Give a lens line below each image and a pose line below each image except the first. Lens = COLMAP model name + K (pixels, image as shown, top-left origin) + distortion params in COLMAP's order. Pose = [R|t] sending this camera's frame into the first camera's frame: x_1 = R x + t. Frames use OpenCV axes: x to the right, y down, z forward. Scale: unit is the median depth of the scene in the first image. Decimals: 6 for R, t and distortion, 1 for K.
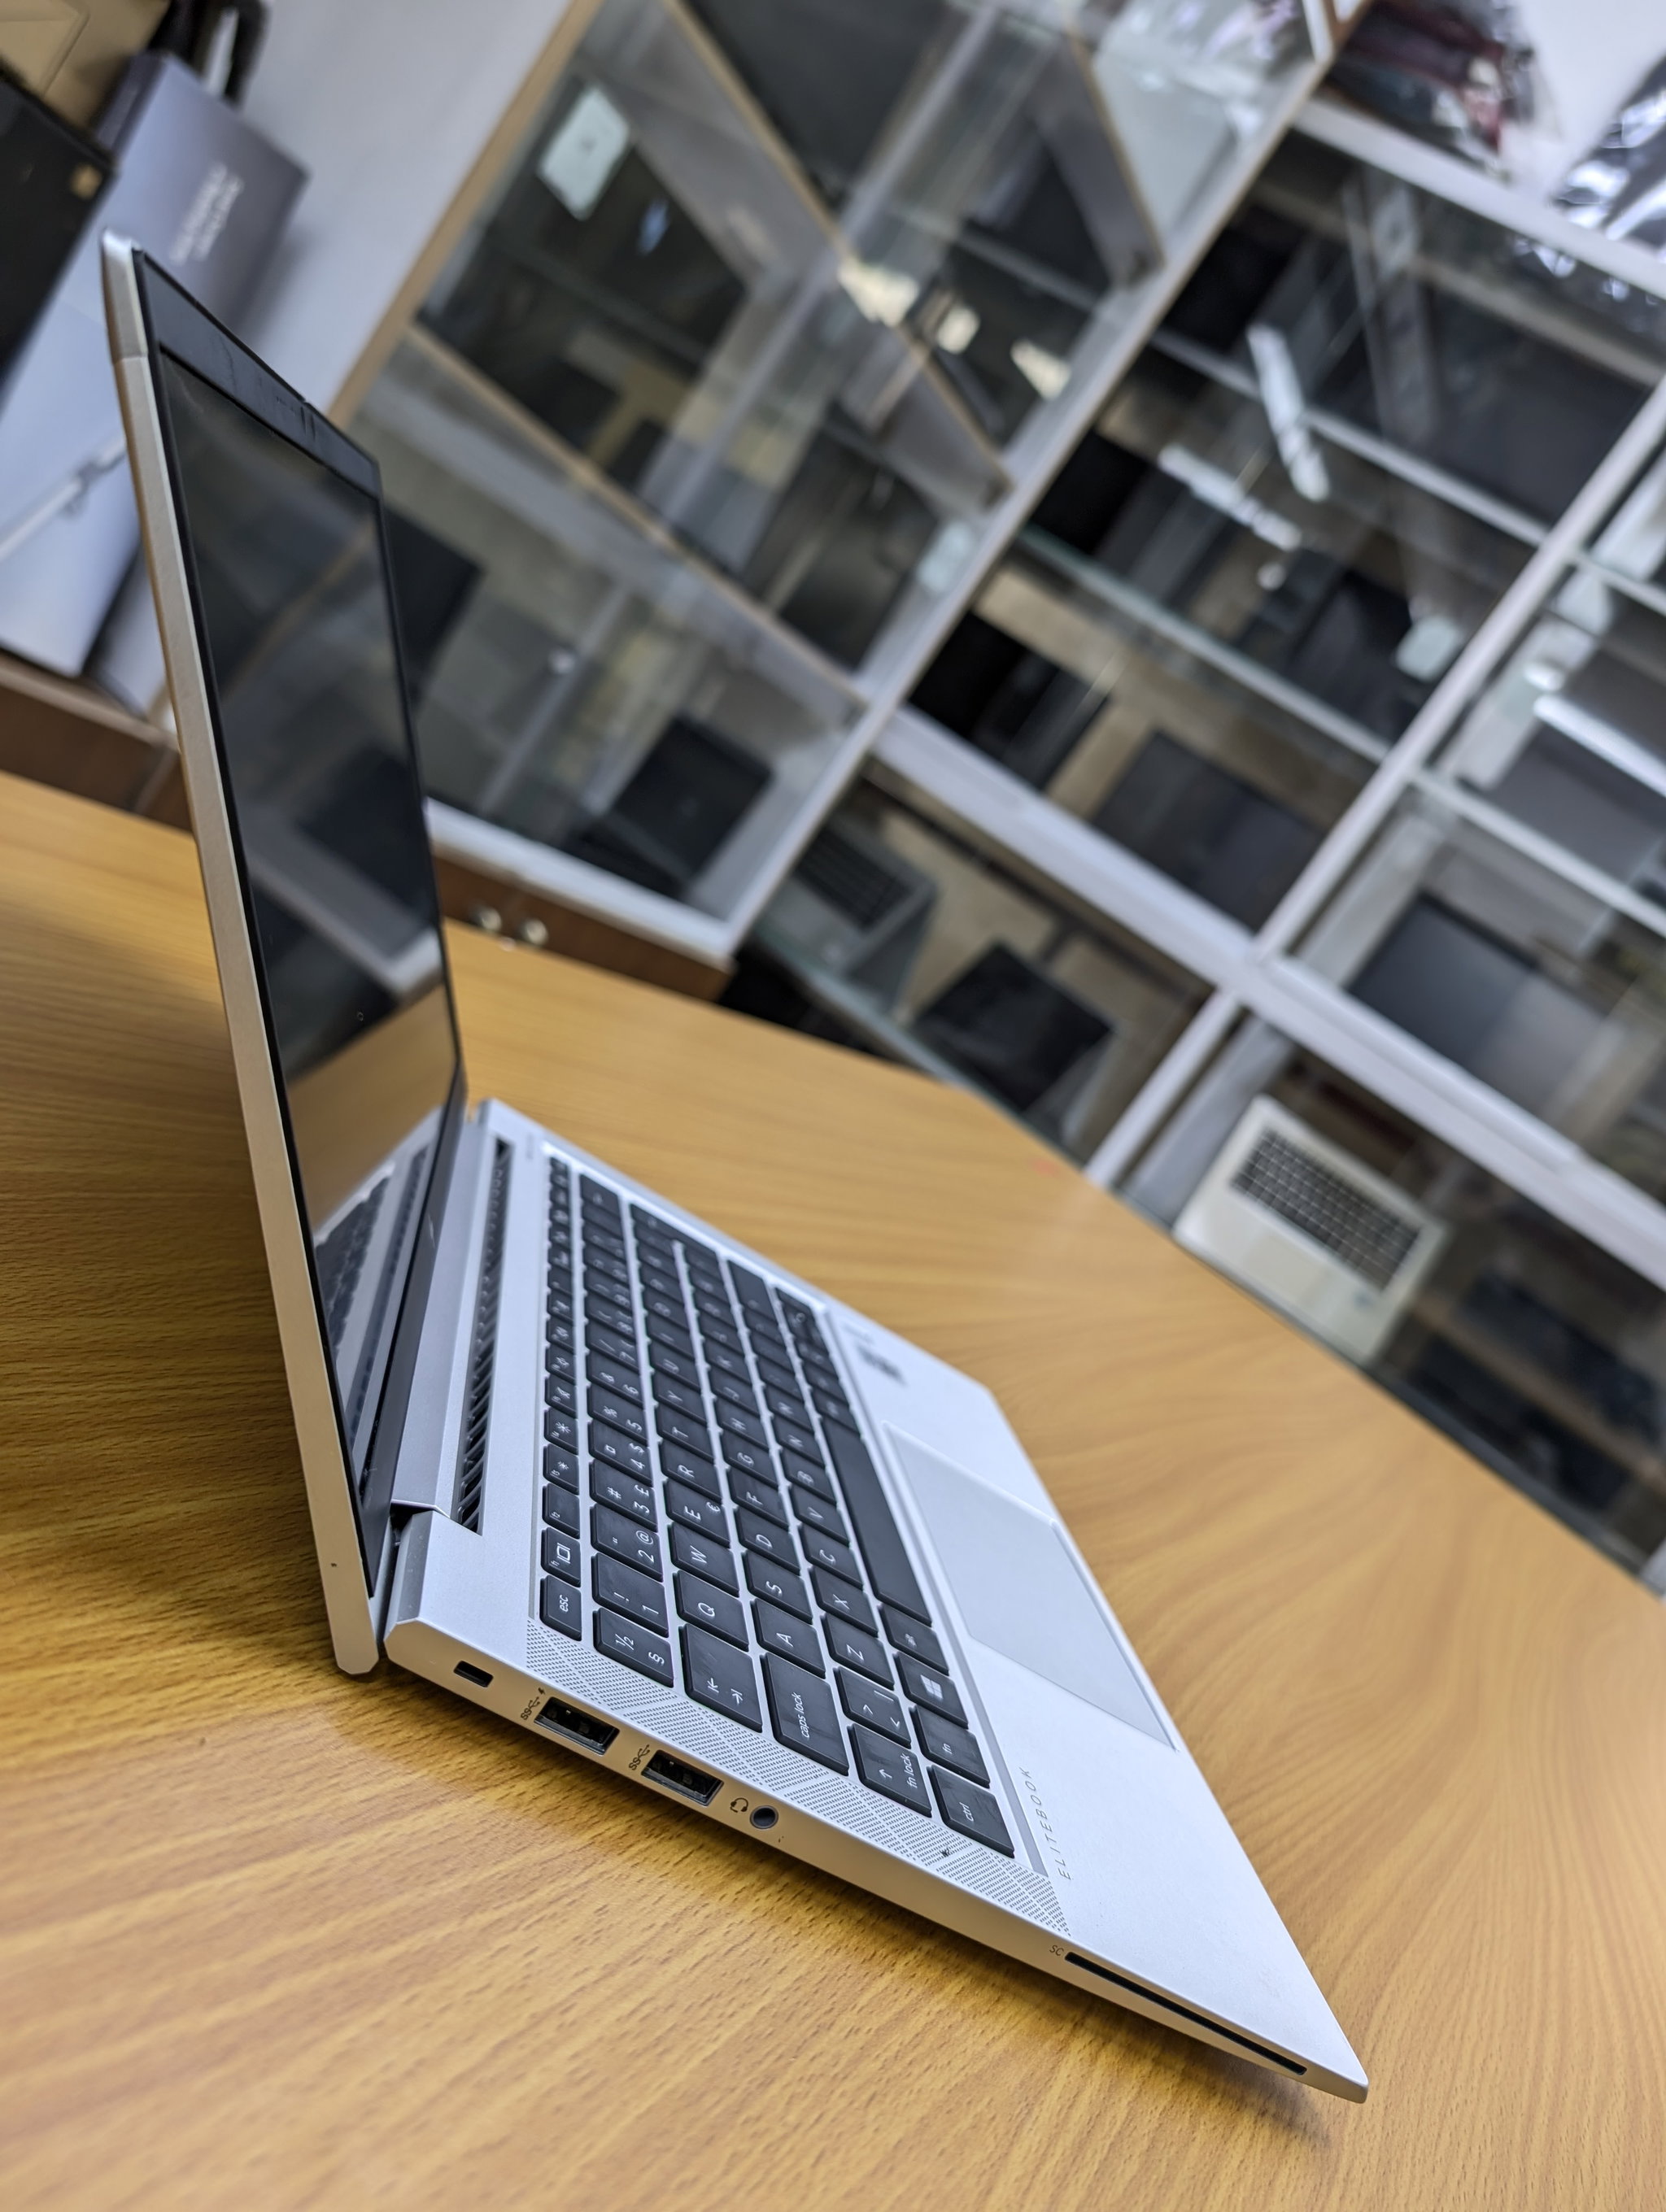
lens RADIAL K [[1793.5, 0, 833.3], [0, 1793.5, 1072.6], [0, 0, 1]] dist [-0.004999, -0.015624]
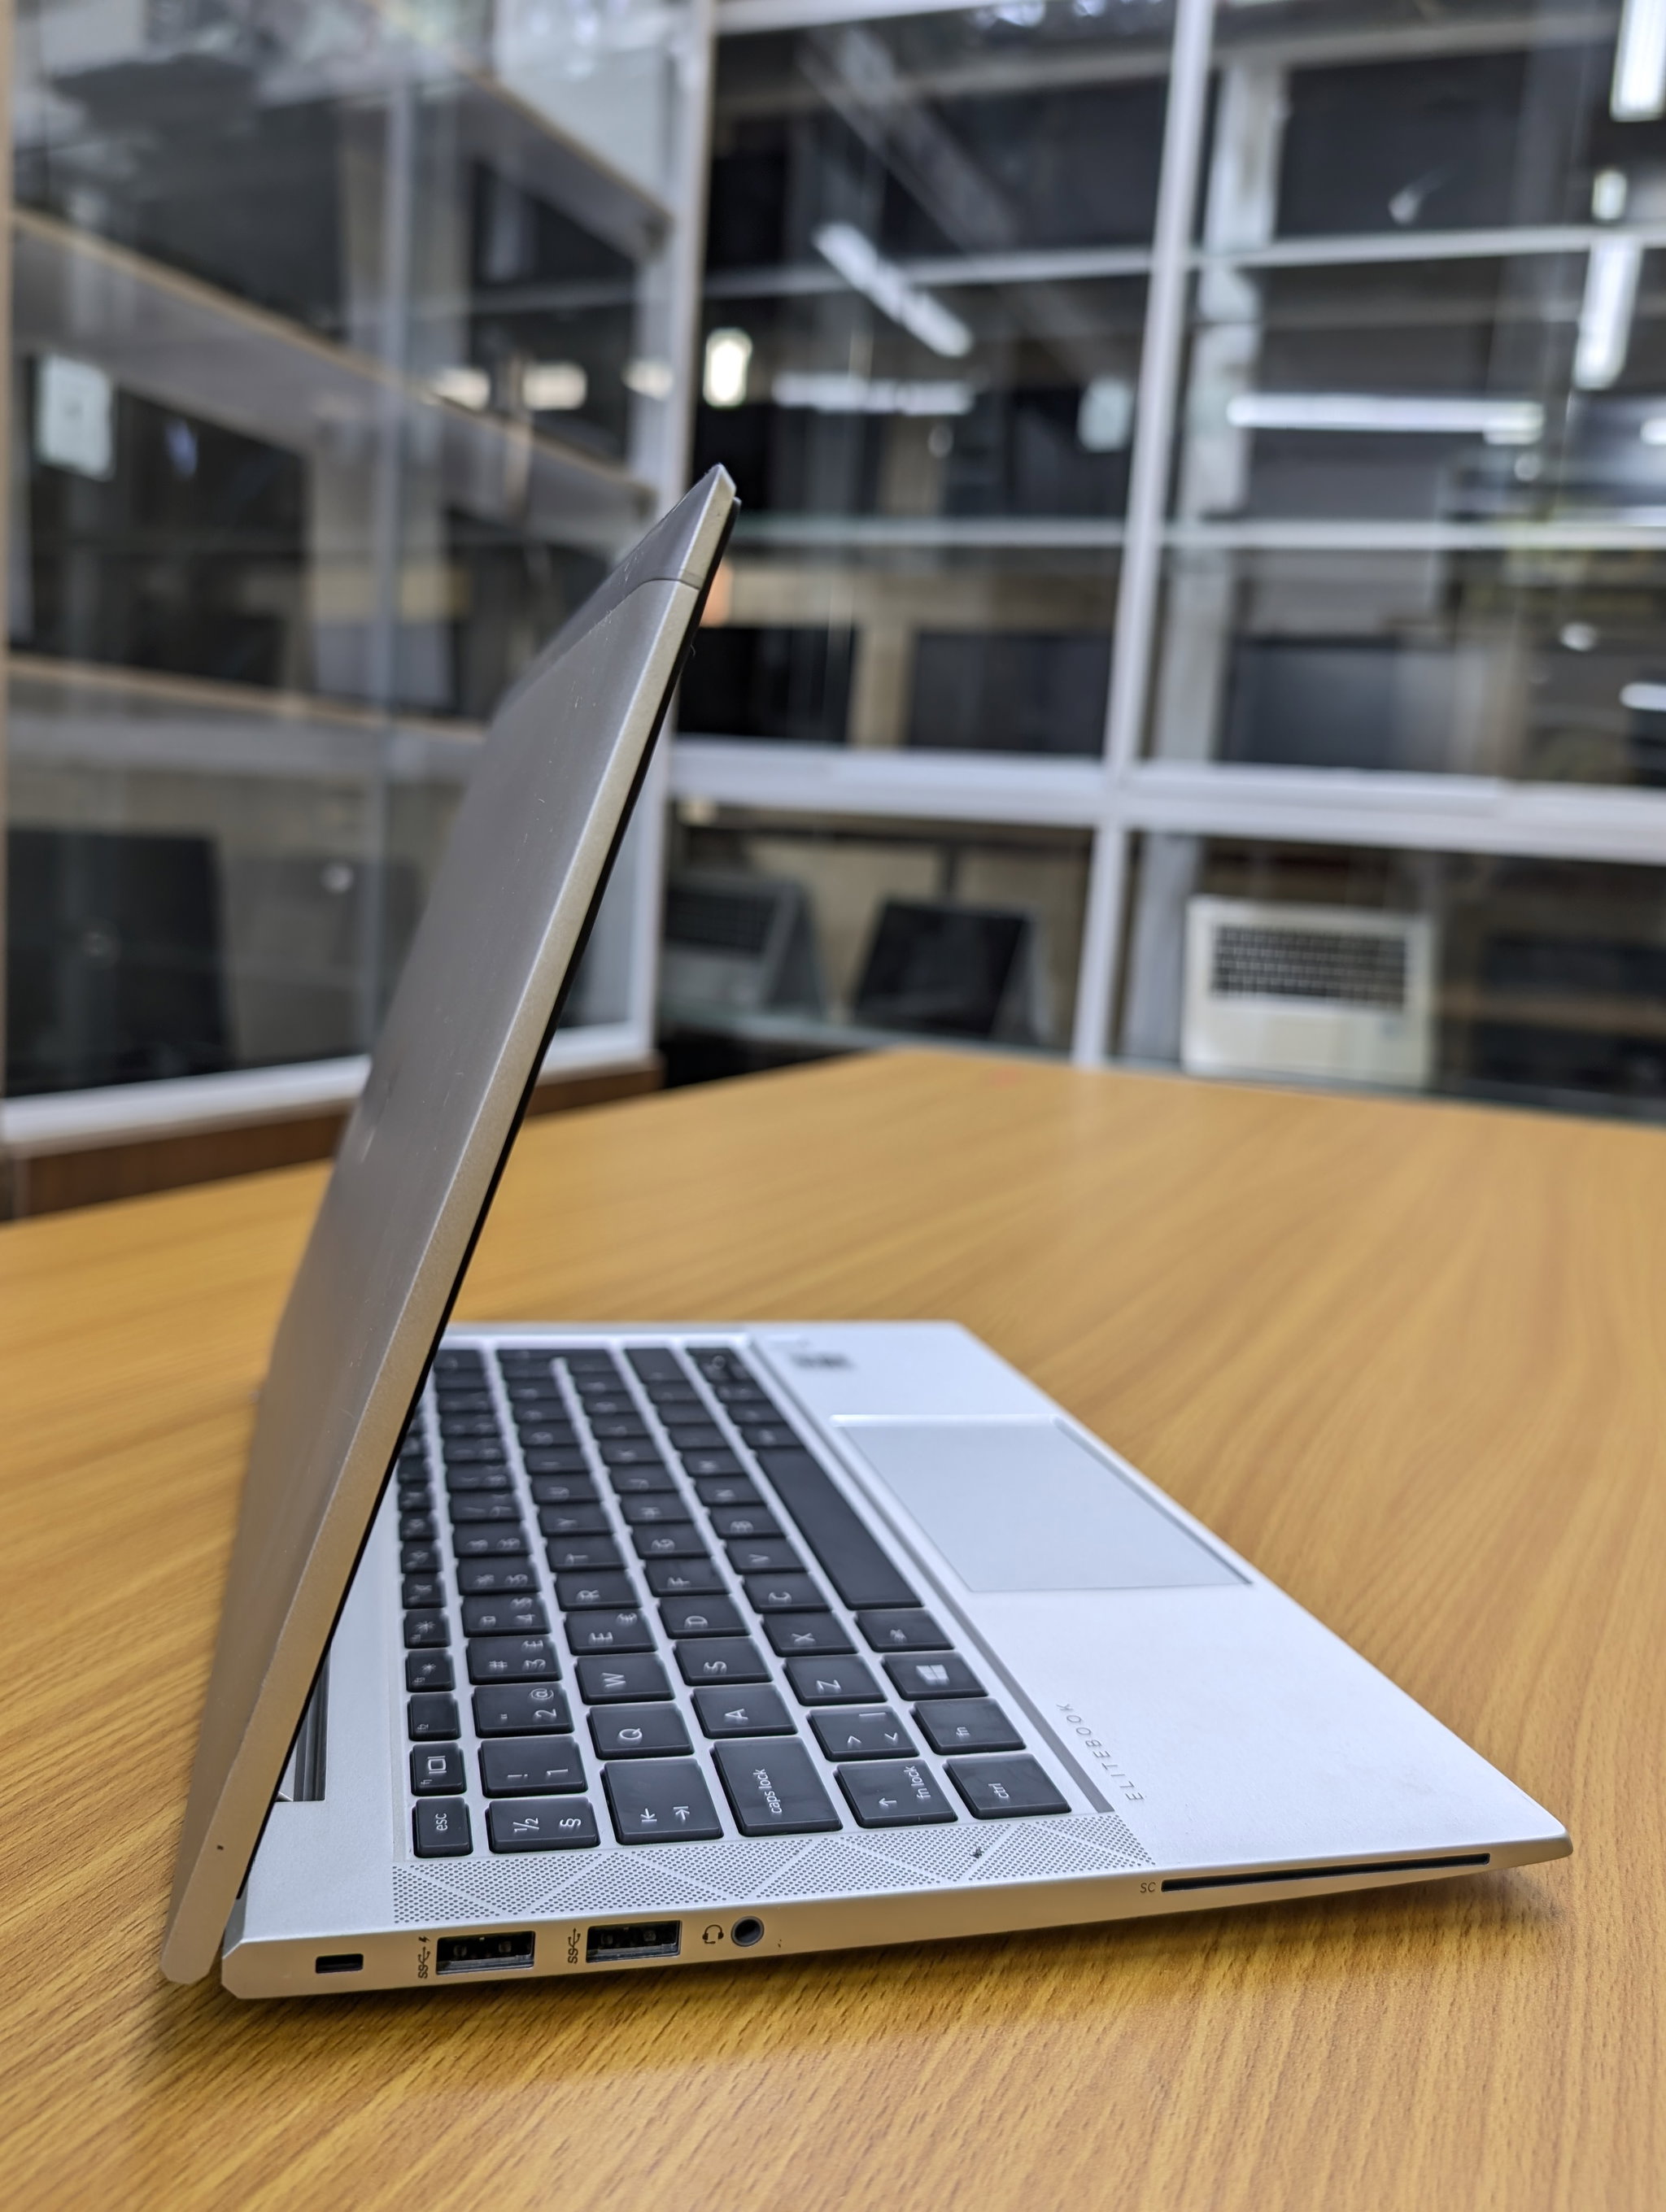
lens RADIAL K [[1793.5, 0, 833.3], [0, 1793.5, 1072.6], [0, 0, 1]] dist [-0.004999, -0.015624]
pose [[0.863825, -0.503603, -0.013821, 0.129385], [0.503273, 0.863855, -0.021696, 0.062114], [0.022865, 0.011785, 0.999669, 0.088628]]
